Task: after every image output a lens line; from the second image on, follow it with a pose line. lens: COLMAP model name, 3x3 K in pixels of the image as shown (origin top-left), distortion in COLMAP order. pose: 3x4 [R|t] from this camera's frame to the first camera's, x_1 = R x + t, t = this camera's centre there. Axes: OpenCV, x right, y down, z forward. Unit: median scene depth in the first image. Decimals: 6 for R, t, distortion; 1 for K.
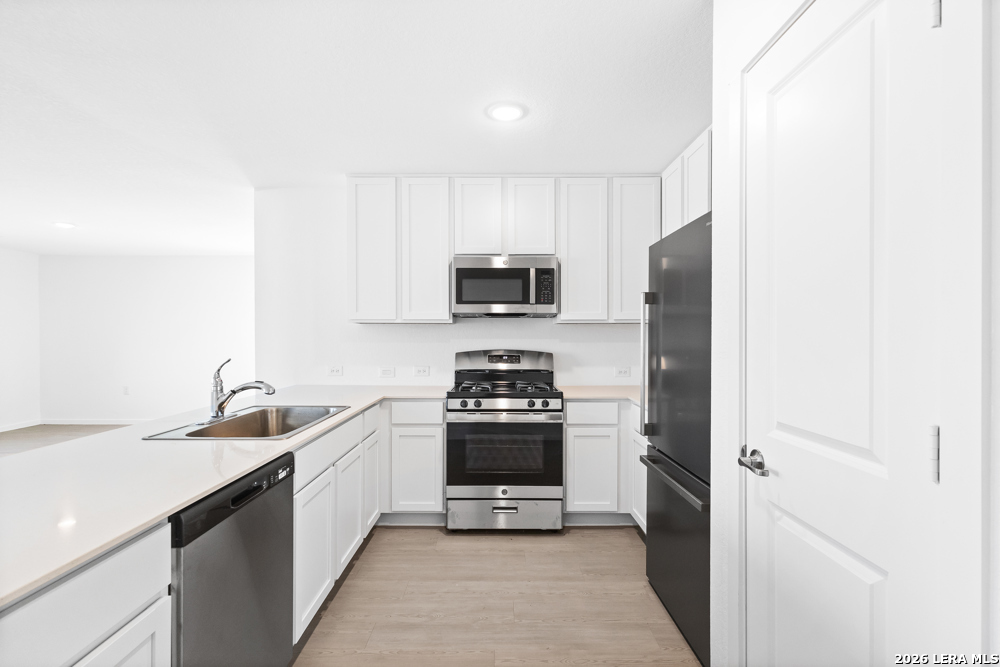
lens RADIAL K [[459.7, 0, 500.7], [0, 459.7, 343.7], [0, 0, 1]] dist [-0.000234, 0.000212]
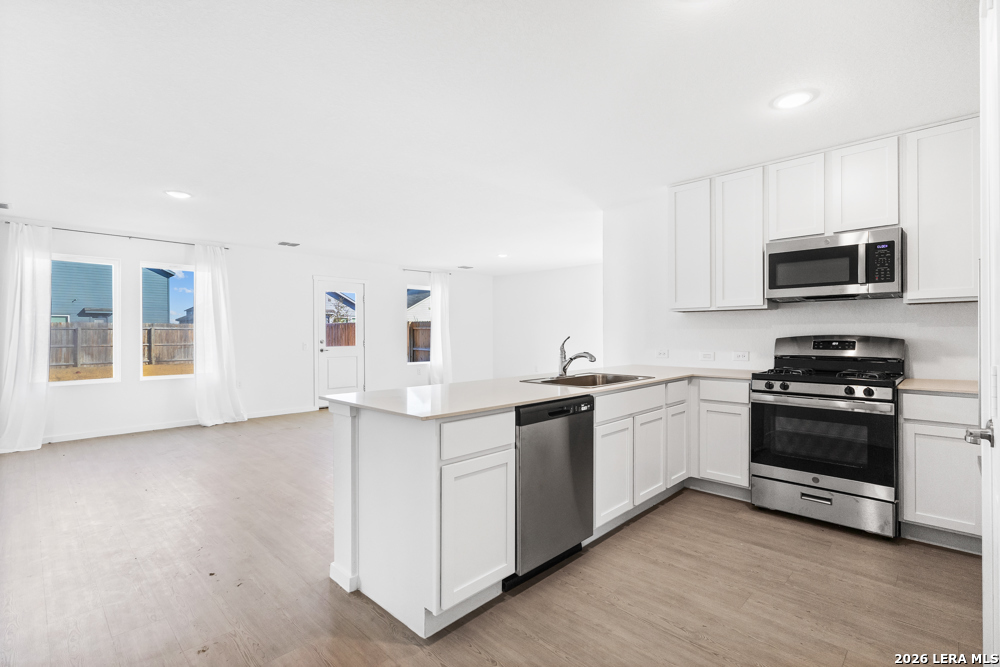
lens RADIAL K [[465.1, 0, 504.6], [0, 465.1, 333.5], [0, 0, 1]] dist [0.000341, 0.000143]
pose [[0.715940, -0.003169, -0.698154, 0.217851], [-0.006157, 0.999922, -0.010853, 0.028393], [0.698134, 0.012068, 0.715865, -0.155748]]
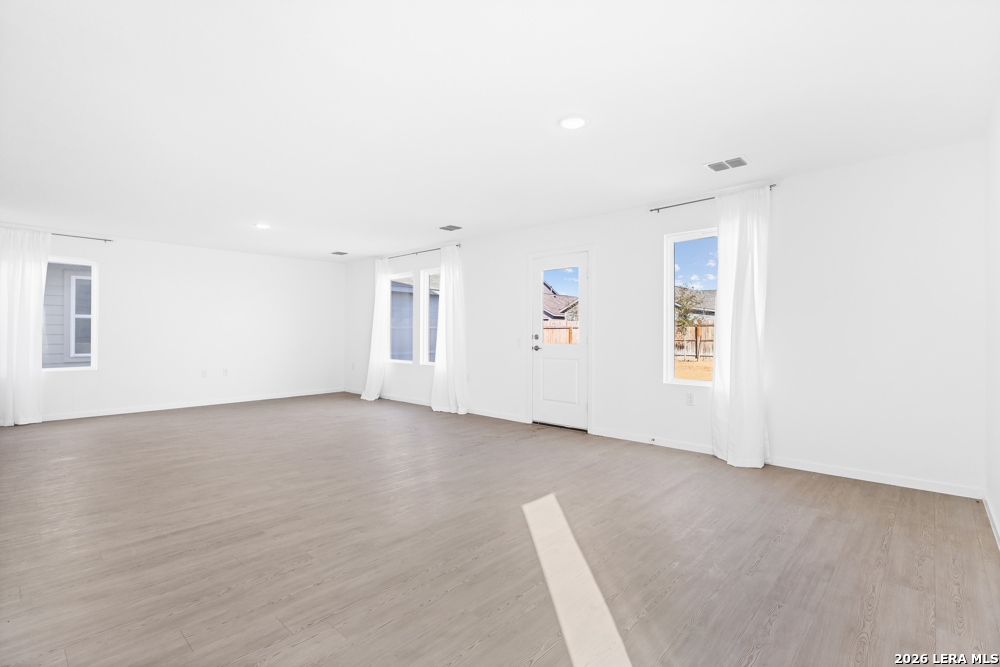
lens RADIAL K [[473.0, 0, 500.0], [0, 473.0, 333.5], [0, 0, 1]] dist [-0.000992, -0.000048]
pose [[-0.690132, 0.006295, -0.723656, -0.708027], [-0.005918, 0.999880, 0.014342, 0.008378], [0.723659, 0.014180, -0.690012, 2.201974]]
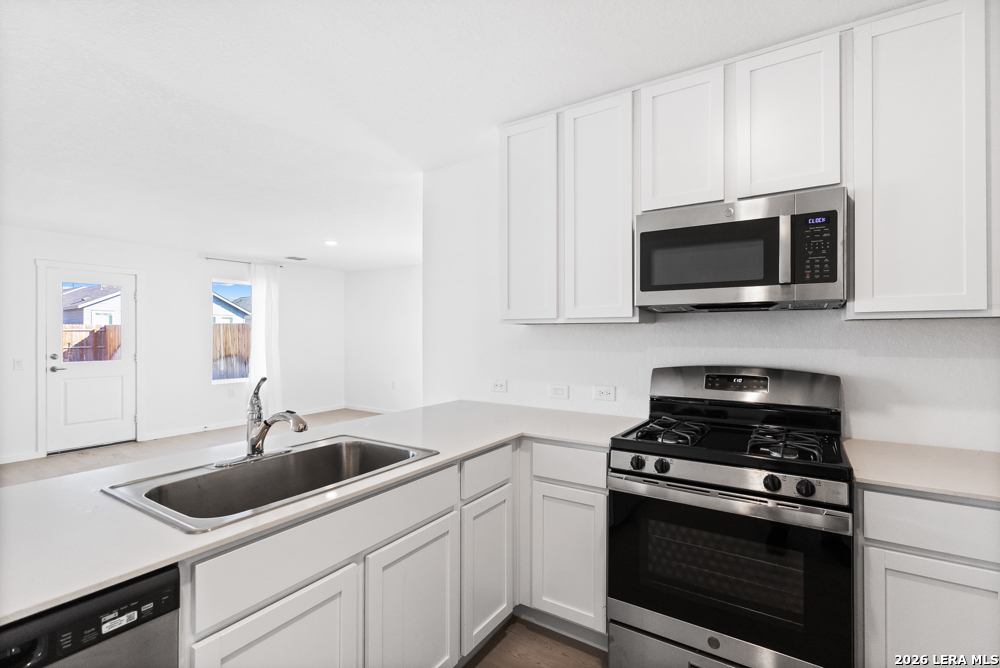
lens RADIAL K [[465.1, 0, 504.6], [0, 465.1, 334.0], [0, 0, 1]] dist [0.000341, 0.000143]
pose [[0.840479, -0.001492, -0.541842, 0.093371], [-0.008282, 0.999844, -0.015601, -0.019273], [0.541781, 0.017600, 0.840336, 0.408064]]
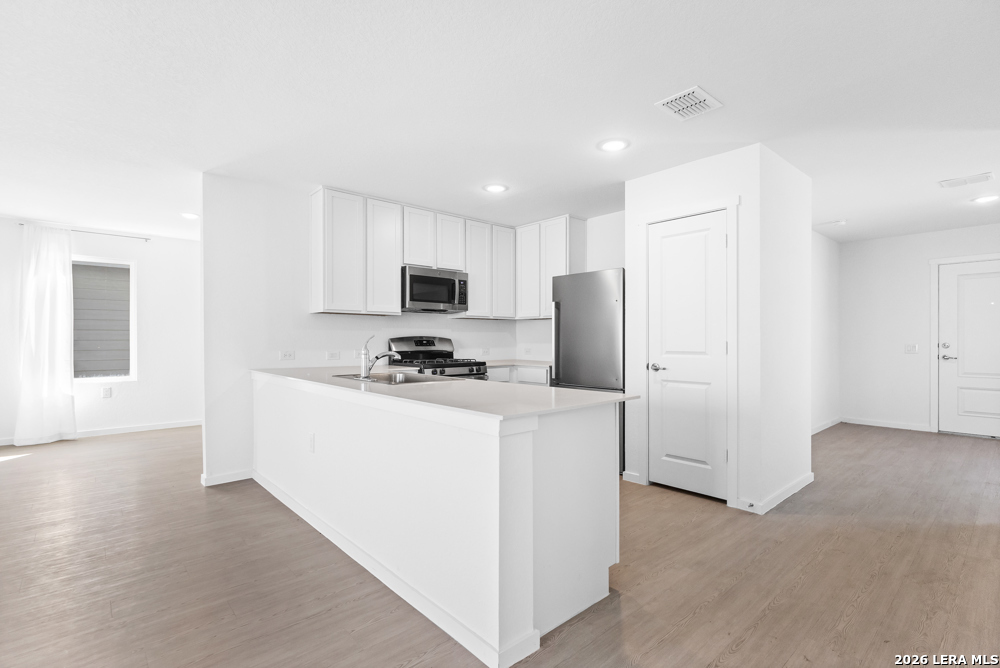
lens RADIAL K [[464.3, 0, 496.1], [0, 464.3, 340.6], [0, 0, 1]] dist [0.000700, -0.000053]
pose [[0.752995, -0.002435, 0.658022, -0.863736], [0.010620, 0.999908, -0.008453, 0.046743], [-0.657940, 0.013353, 0.752952, -0.204889]]
